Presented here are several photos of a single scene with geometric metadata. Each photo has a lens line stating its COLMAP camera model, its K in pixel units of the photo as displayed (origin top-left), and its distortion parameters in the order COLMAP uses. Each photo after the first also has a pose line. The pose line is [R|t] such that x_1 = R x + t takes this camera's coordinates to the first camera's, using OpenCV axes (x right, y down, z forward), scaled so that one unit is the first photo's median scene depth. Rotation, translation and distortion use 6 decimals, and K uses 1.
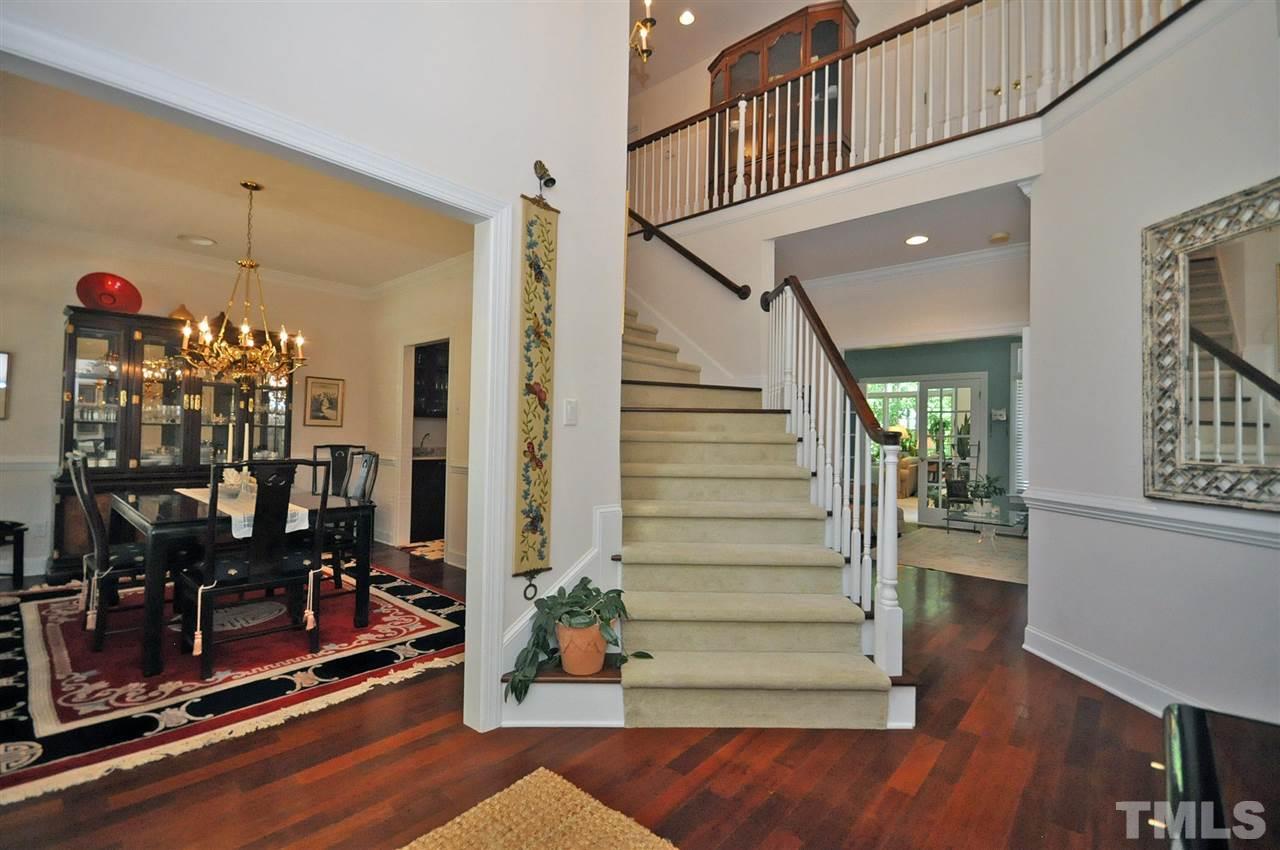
lens RADIAL K [[573.1, 0, 634.2], [0, 573.1, 420.0], [0, 0, 1]] dist [-0.001362, -0.000592]
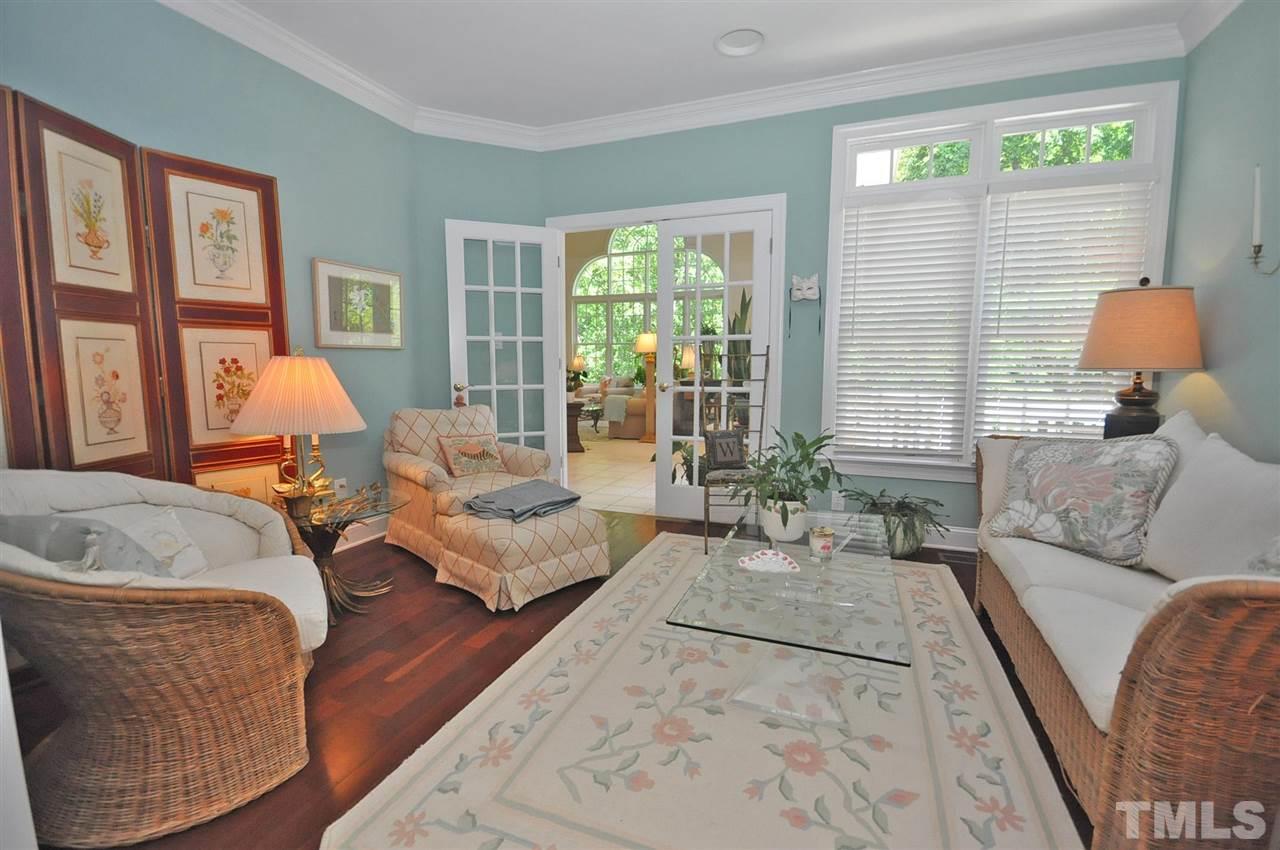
lens RADIAL K [[573.1, 0, 642.7], [0, 573.1, 423.8], [0, 0, 1]] dist [-0.001362, -0.000592]
pose [[0.938557, -0.052974, 0.341034, 0.340324], [0.008553, 0.991416, 0.130462, 0.038305], [-0.345018, -0.119530, 0.930954, 0.587405]]
